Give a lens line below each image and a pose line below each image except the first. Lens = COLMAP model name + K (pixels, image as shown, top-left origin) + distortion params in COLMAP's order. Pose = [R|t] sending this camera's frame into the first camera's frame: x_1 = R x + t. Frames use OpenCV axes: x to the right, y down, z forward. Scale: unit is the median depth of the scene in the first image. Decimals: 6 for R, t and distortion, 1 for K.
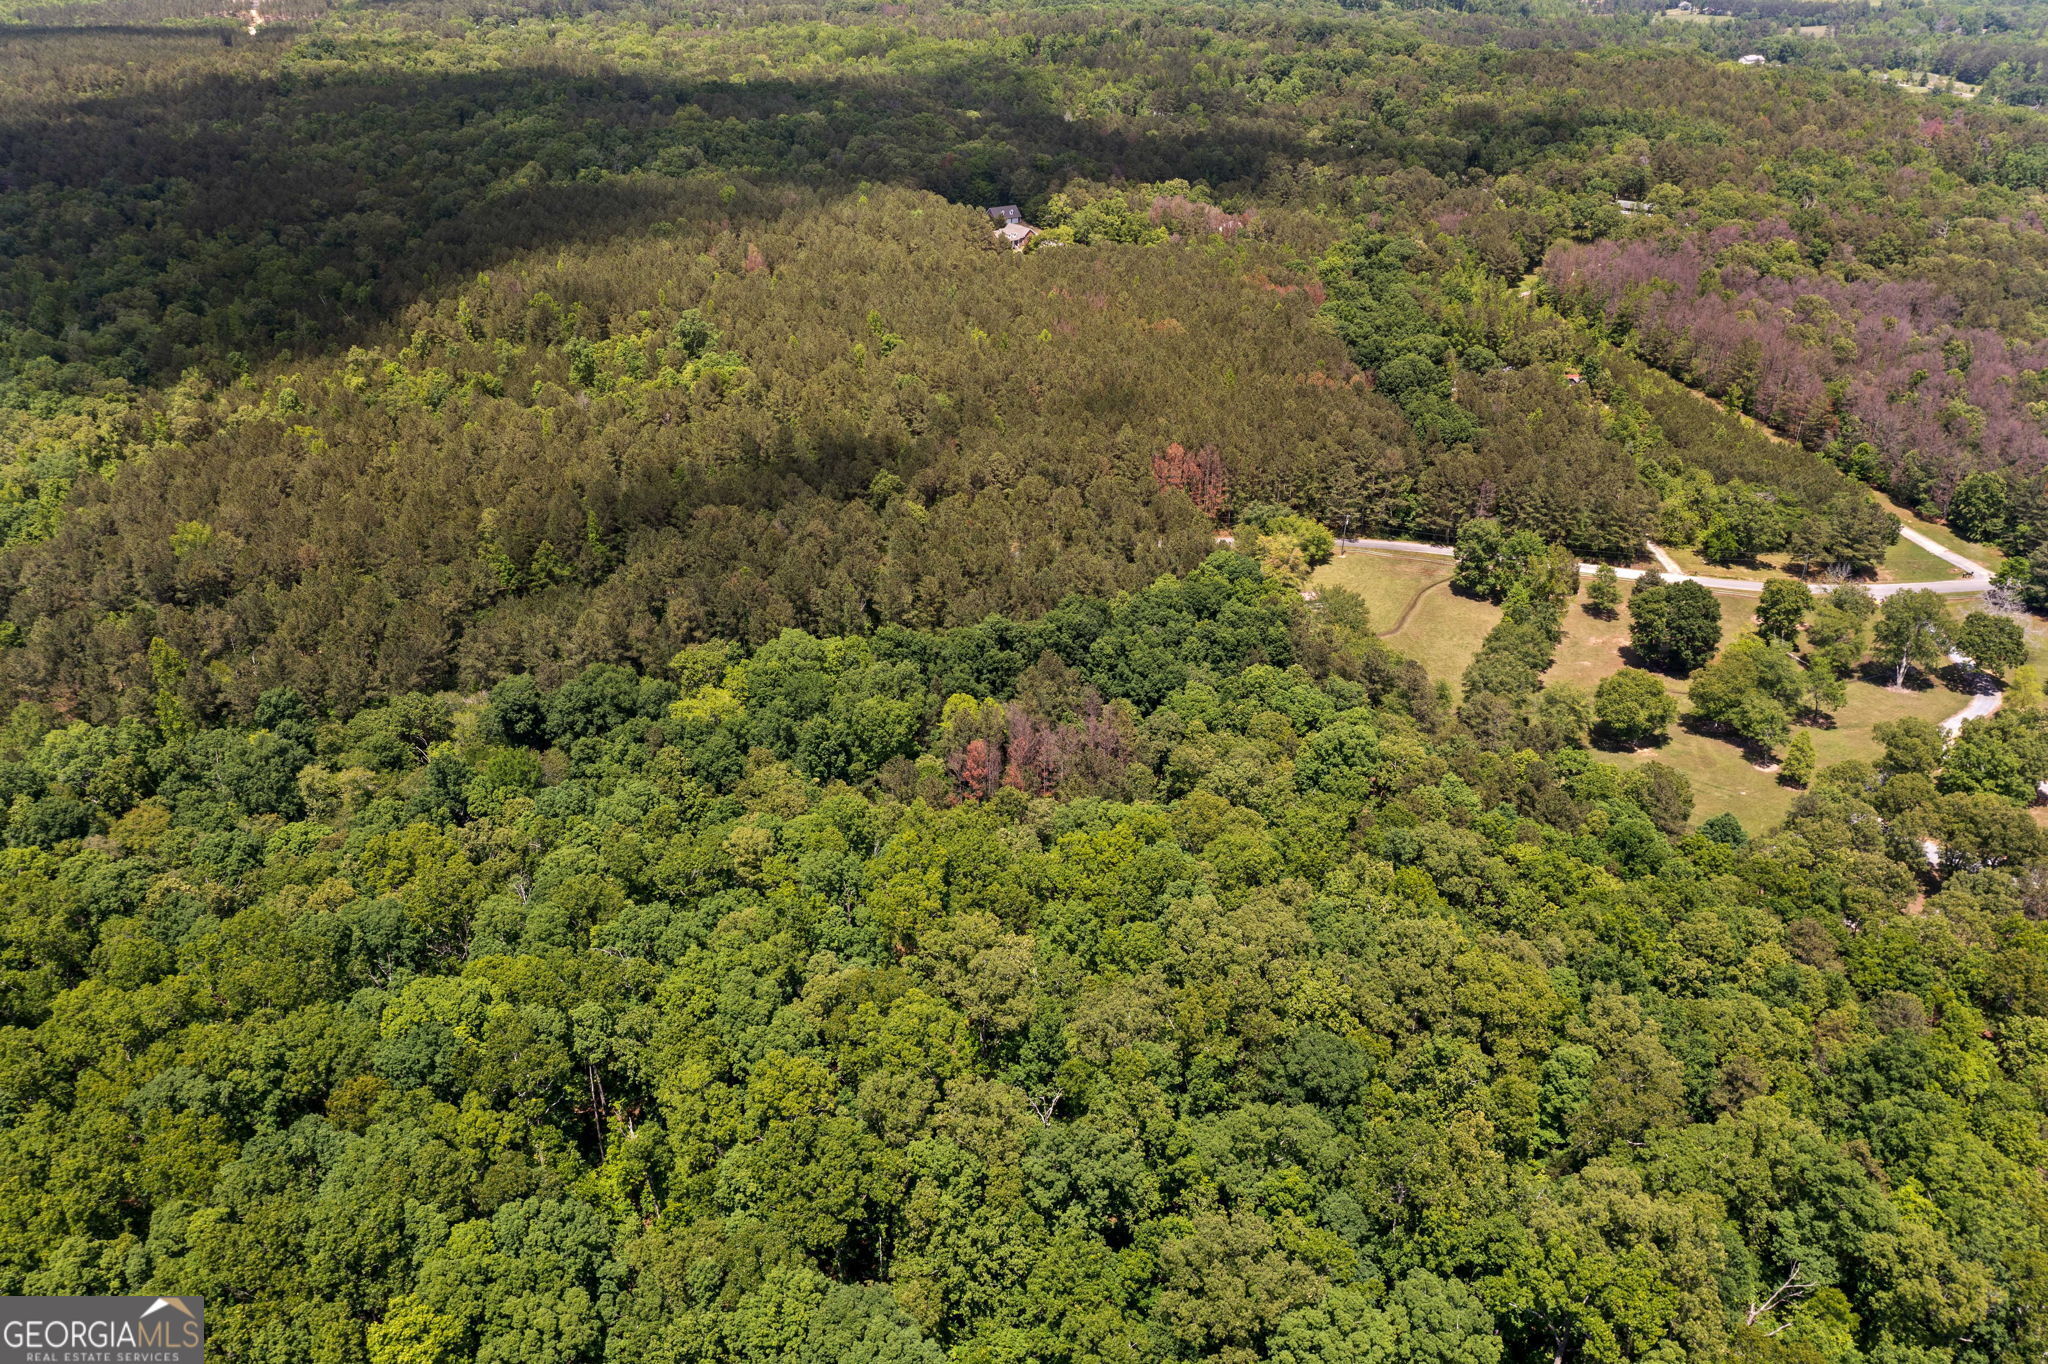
lens RADIAL K [[1570.5, 0, 1024.0], [0, 1570.5, 682.0], [0, 0, 1]] dist [-0.014315, 0.007481]
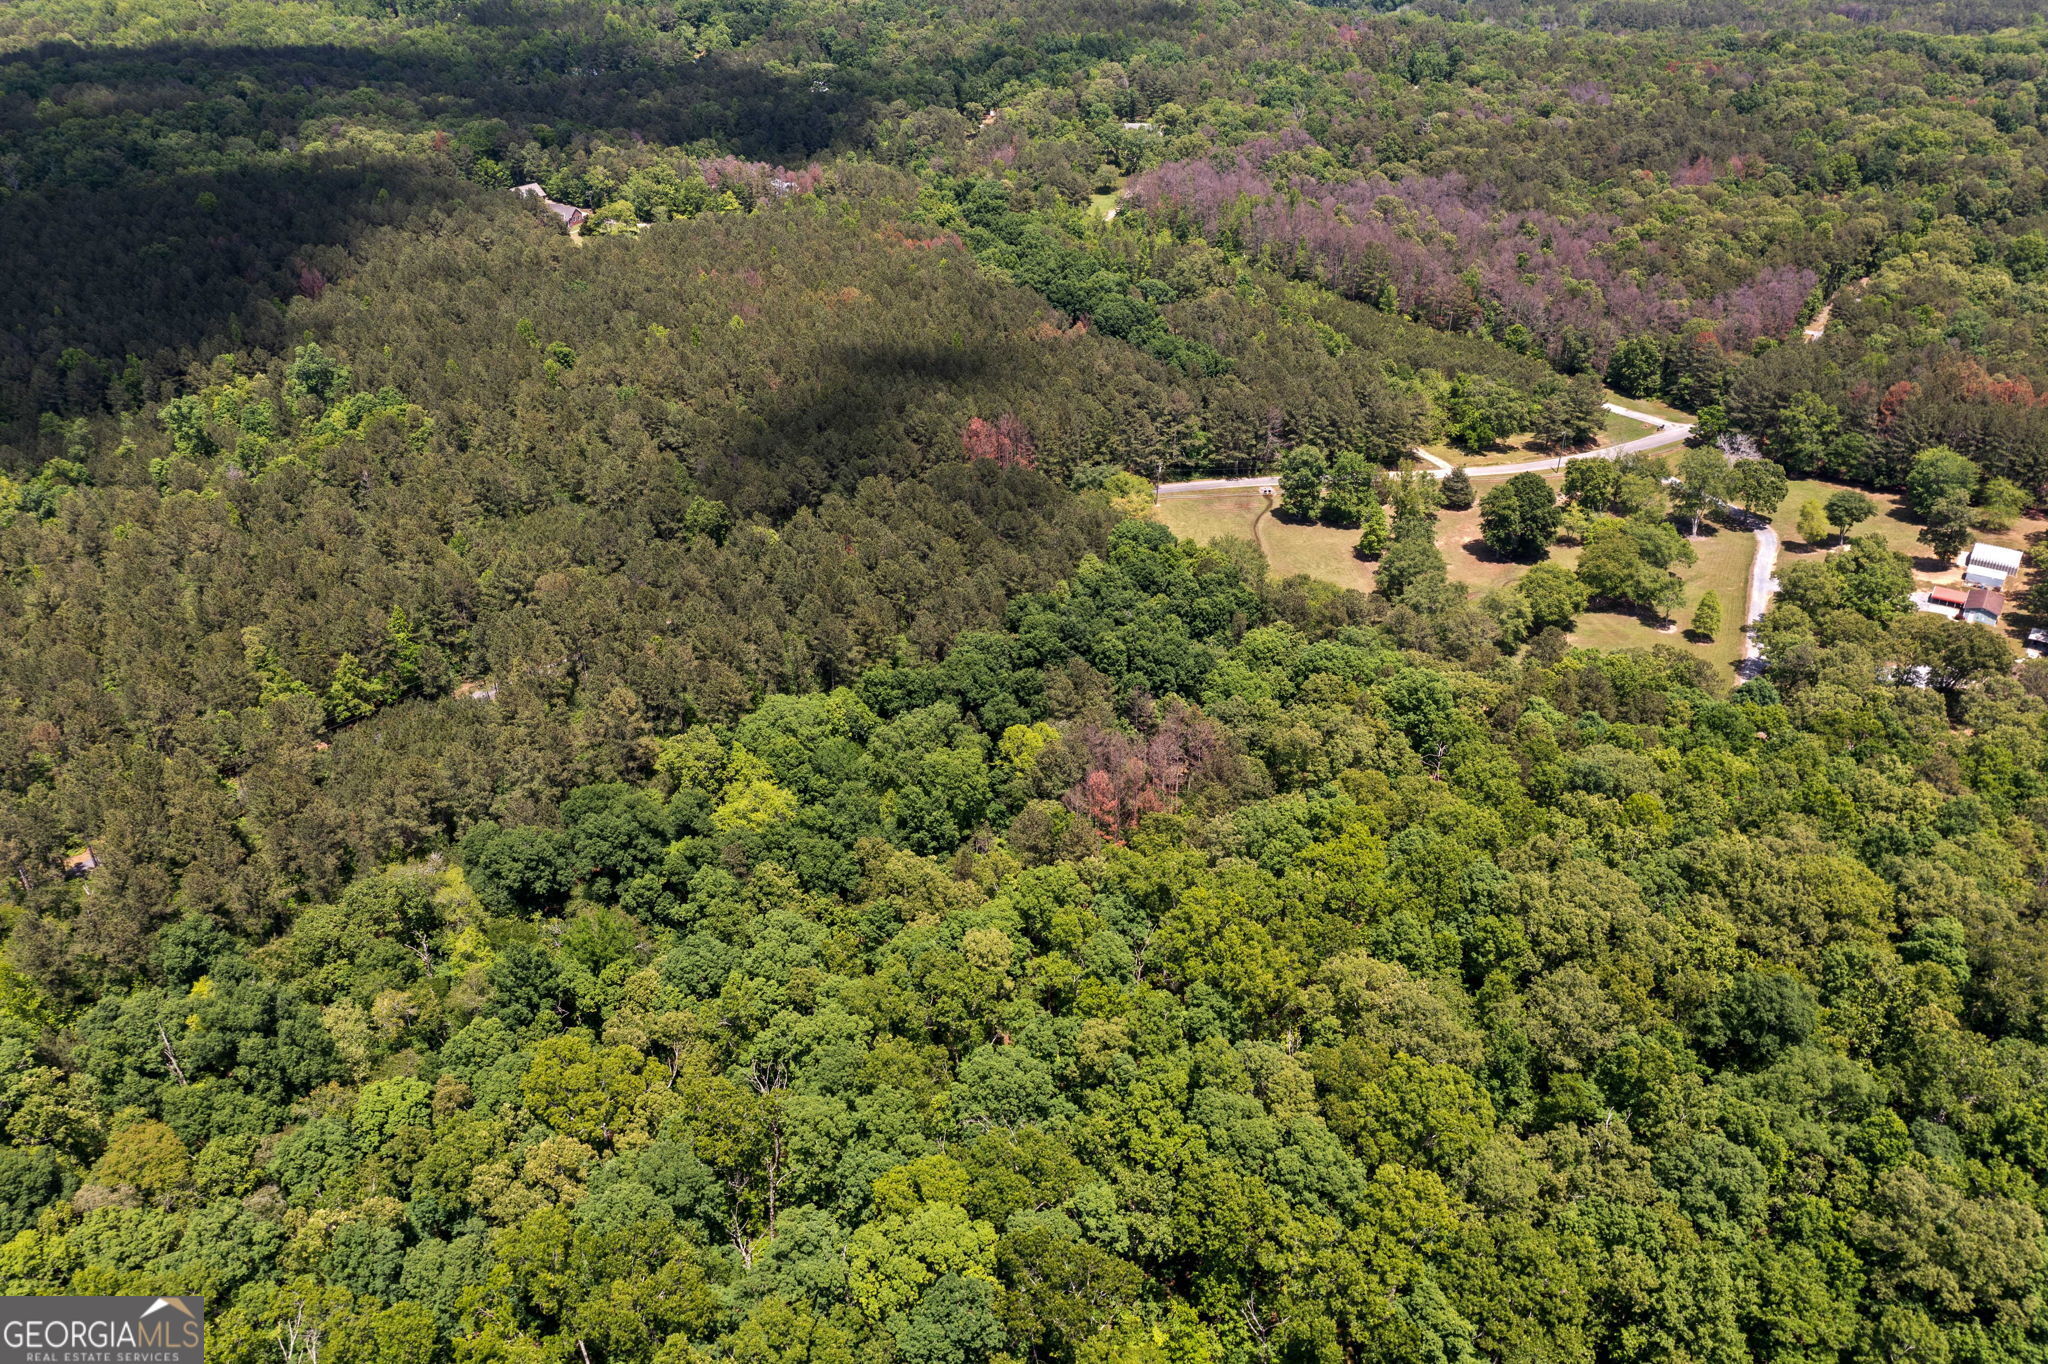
lens RADIAL K [[1570.5, 0, 1024.0], [0, 1570.5, 682.0], [0, 0, 1]] dist [-0.014315, 0.007481]
pose [[0.905144, -0.210718, 0.369206, -0.275445], [0.198233, 0.977513, 0.071911, -0.061704], [-0.376057, 0.008099, 0.926561, 0.119627]]
